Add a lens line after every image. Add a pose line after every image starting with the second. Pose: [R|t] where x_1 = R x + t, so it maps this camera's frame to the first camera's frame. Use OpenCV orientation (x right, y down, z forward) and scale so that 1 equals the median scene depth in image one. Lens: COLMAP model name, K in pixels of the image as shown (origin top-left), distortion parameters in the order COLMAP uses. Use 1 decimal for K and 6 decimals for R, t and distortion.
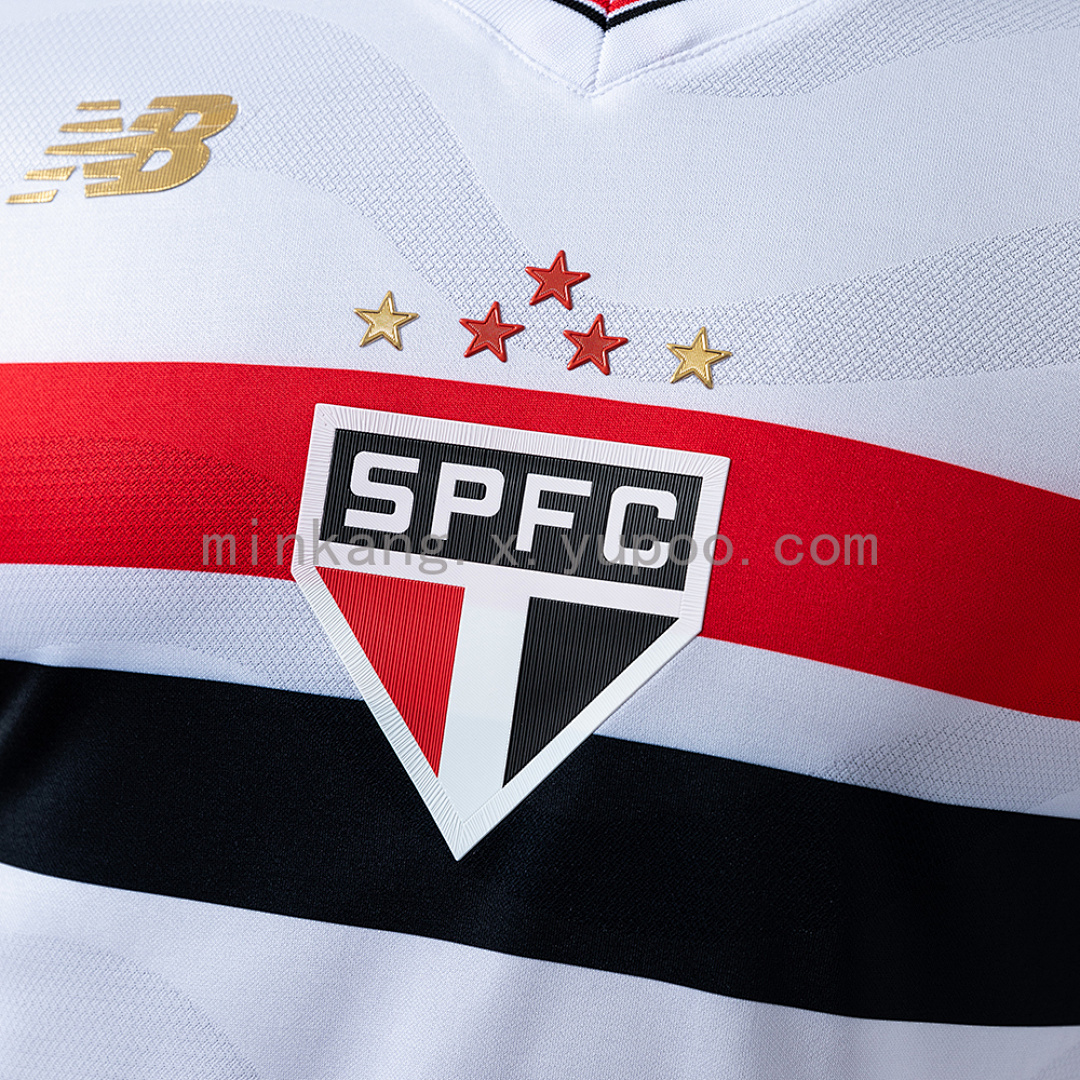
lens RADIAL K [[3312.6, 0, 538.6], [0, 3312.6, 546.3], [0, 0, 1]] dist [-0.009912, 0.000000]
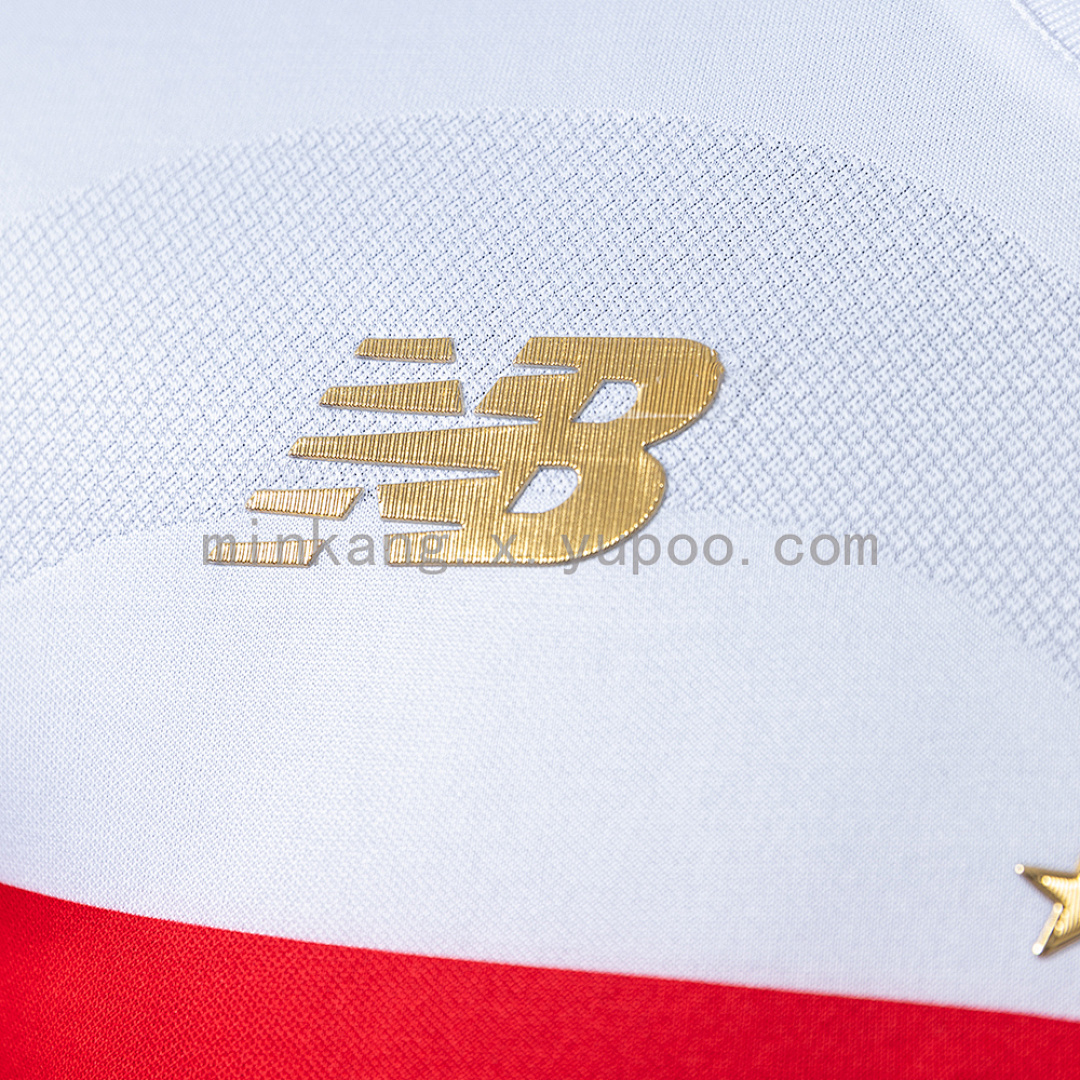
lens RADIAL K [[3312.6, 0, 543.5], [0, 3312.6, 540.1], [0, 0, 1]] dist [-0.009912, 0.000000]
pose [[0.999764, 0.000416, 0.021722, -0.128874], [-0.002244, 0.996446, 0.084209, -0.152067], [-0.021610, -0.084238, 0.996211, 0.555515]]
